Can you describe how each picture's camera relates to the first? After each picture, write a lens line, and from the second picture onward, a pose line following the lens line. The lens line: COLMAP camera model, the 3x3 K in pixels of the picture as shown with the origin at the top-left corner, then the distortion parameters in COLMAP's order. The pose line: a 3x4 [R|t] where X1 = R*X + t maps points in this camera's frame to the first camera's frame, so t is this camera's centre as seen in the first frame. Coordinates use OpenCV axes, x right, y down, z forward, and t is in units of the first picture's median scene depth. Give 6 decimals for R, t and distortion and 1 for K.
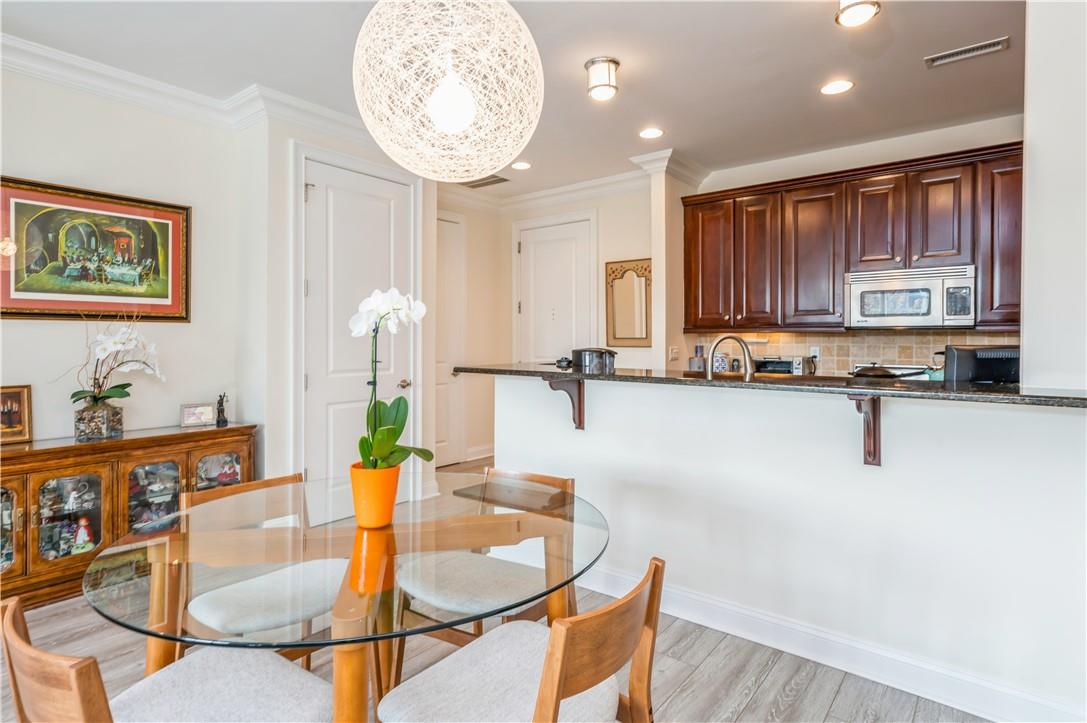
lens RADIAL K [[571.2, 0, 548.9], [0, 571.2, 353.4], [0, 0, 1]] dist [0.001548, 0.000865]
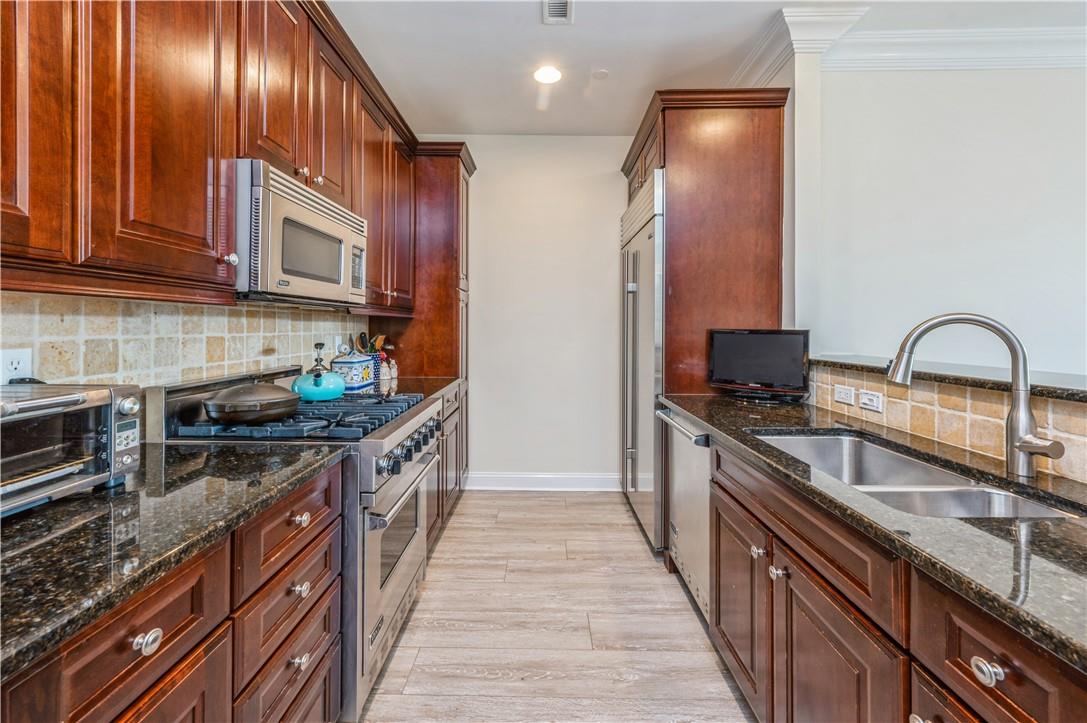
lens RADIAL K [[447.8, 0, 543.4], [0, 447.8, 322.5], [0, 0, 1]] dist [0.000532, 0.000524]
pose [[-0.615340, 0.004844, 0.788247, 0.176511], [0.016521, 0.999841, 0.006752, -0.029317], [-0.788089, 0.017178, -0.615322, 1.270031]]
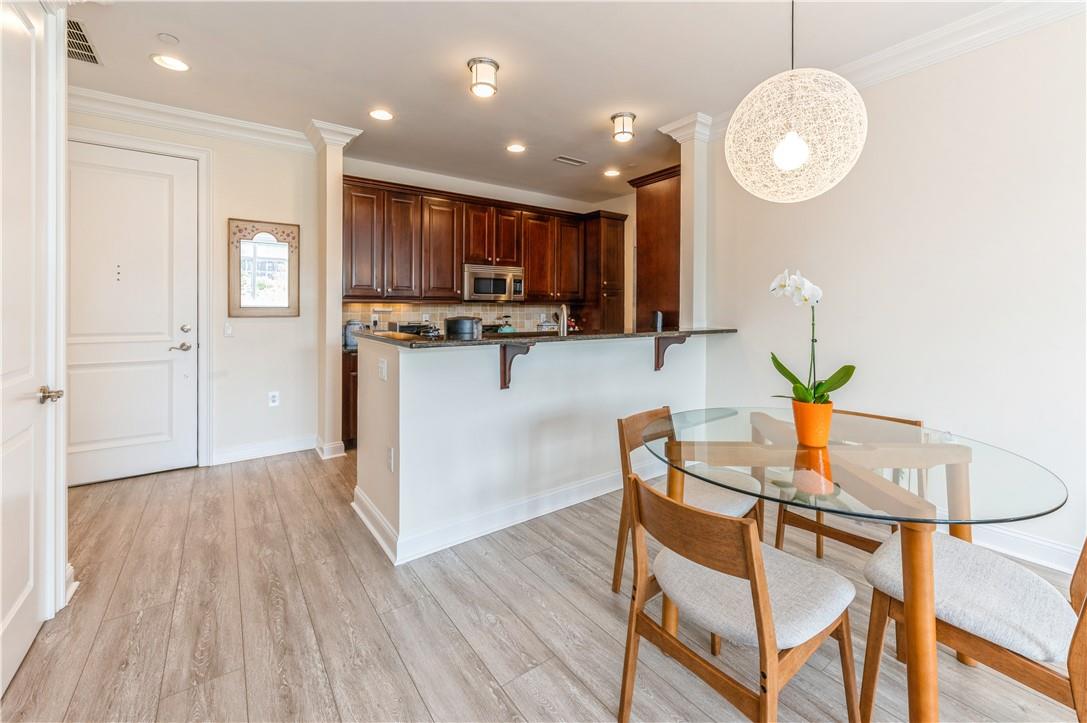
lens RADIAL K [[453.7, 0, 548.8], [0, 453.7, 316.6], [0, 0, 1]] dist [0.001028, 0.000482]
pose [[0.269915, -0.015806, 0.962754, -0.677016], [0.022790, 0.999690, 0.010023, -0.013846], [-0.962614, 0.019235, 0.270192, 0.580549]]
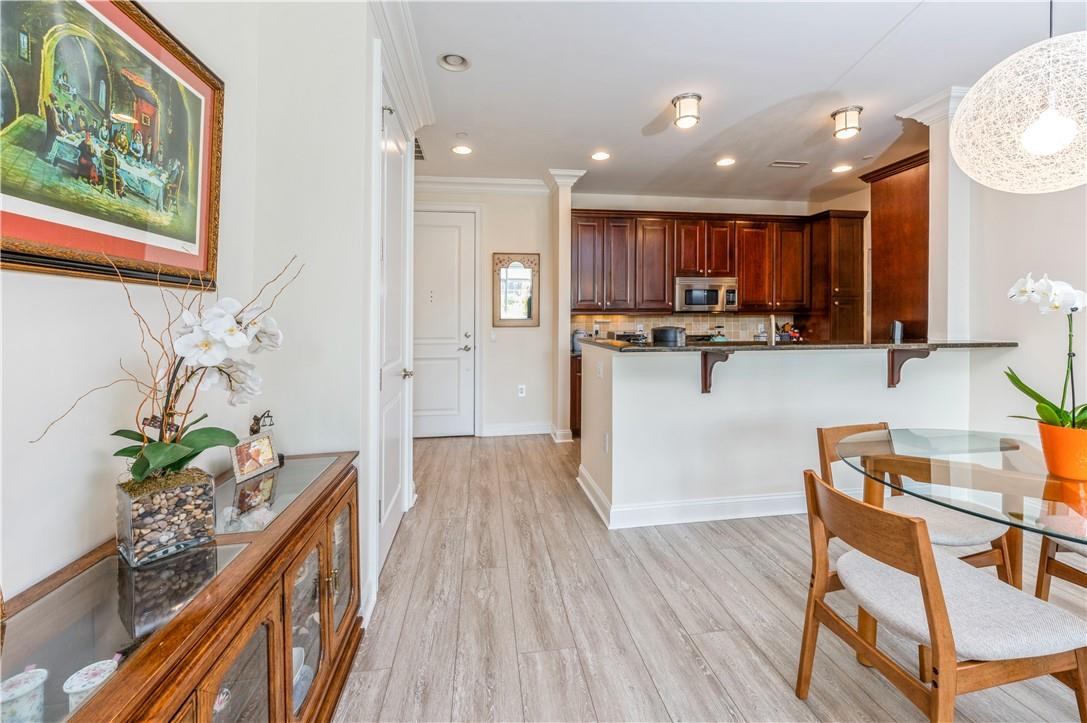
lens RADIAL K [[448.2, 0, 543.1], [0, 448.2, 325.5], [0, 0, 1]] dist [0.000721, -0.000049]
pose [[0.692054, -0.012349, 0.721740, -0.761211], [0.022804, 0.999729, -0.004762, -0.012816], [-0.721485, 0.019754, 0.692148, 0.504727]]
